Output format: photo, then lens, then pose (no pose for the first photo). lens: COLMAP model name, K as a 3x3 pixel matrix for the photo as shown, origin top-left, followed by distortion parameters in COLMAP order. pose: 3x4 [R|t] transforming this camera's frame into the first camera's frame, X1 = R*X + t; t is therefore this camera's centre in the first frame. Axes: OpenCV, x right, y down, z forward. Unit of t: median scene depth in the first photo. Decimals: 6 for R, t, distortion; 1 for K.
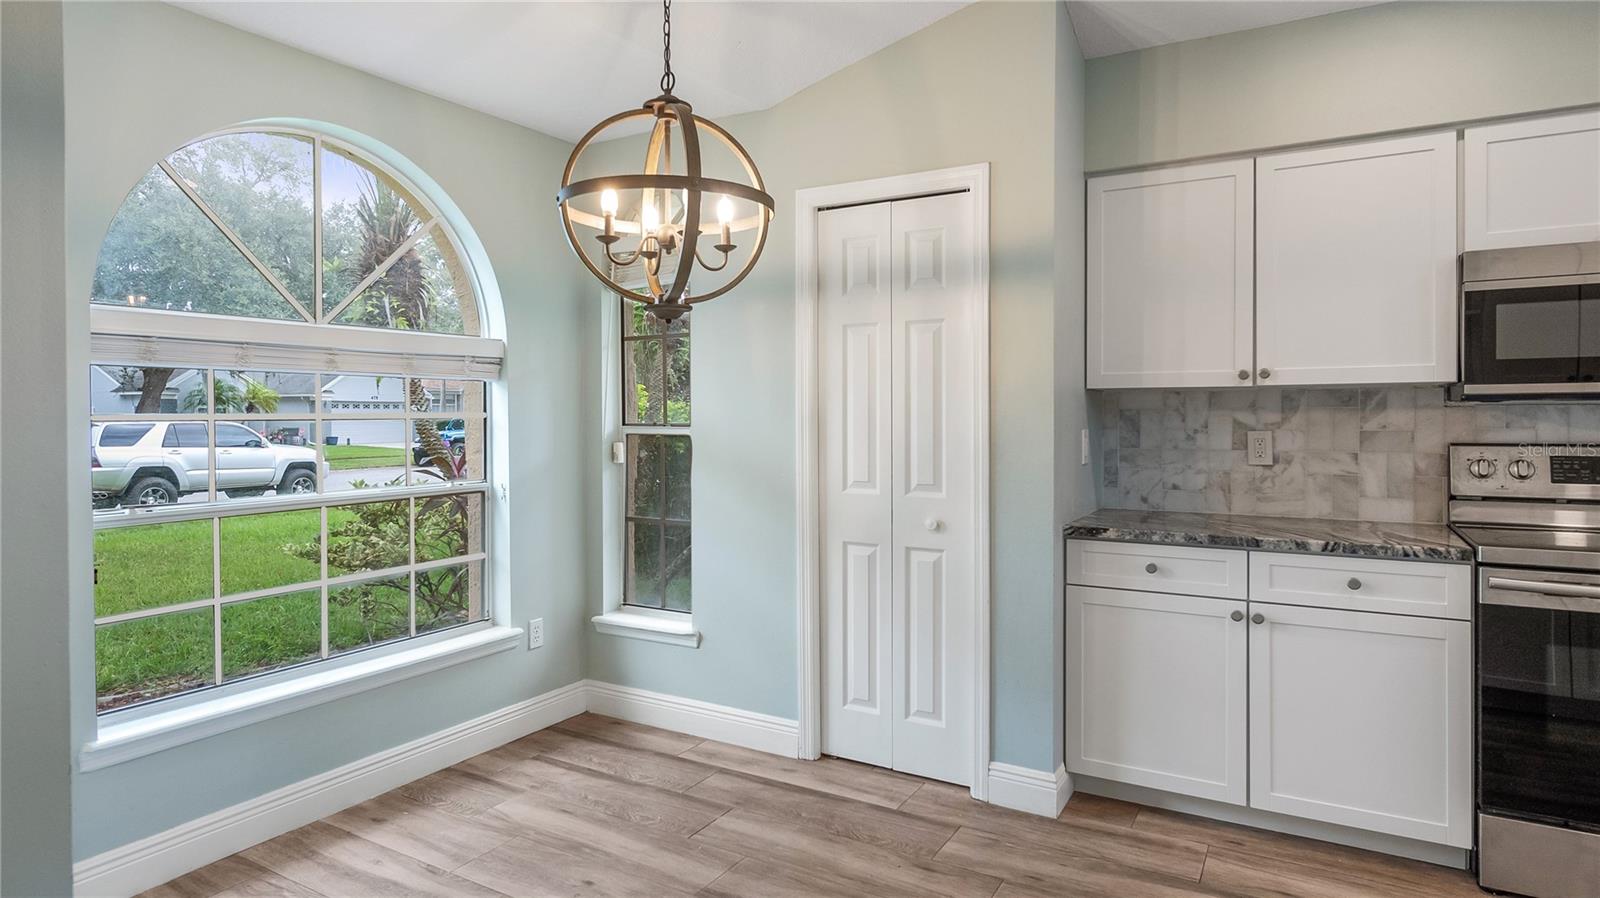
lens RADIAL K [[859.6, 0, 803.3], [0, 859.6, 423.1], [0, 0, 1]] dist [-0.003599, -0.000474]
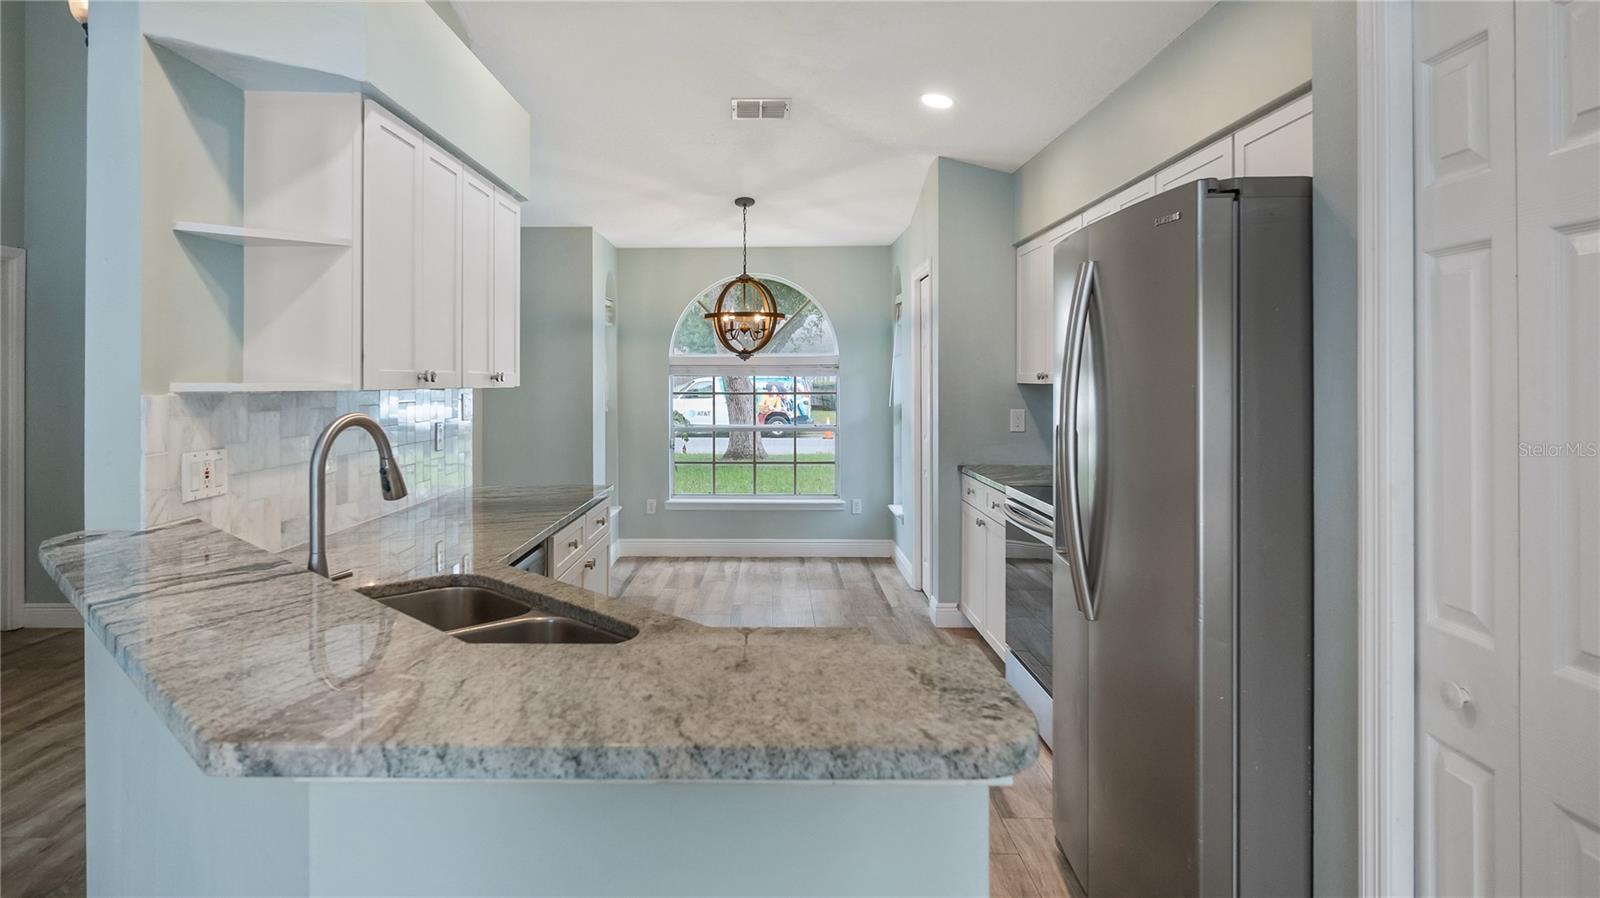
lens RADIAL K [[916.4, 0, 735.2], [0, 916.4, 376.3], [0, 0, 1]] dist [-0.001768, -0.000272]
pose [[0.457585, 0.000261, -0.889166, 1.664412], [-0.006789, 0.999972, -0.003200, -0.046471], [0.889140, 0.007501, 0.457573, -0.223589]]
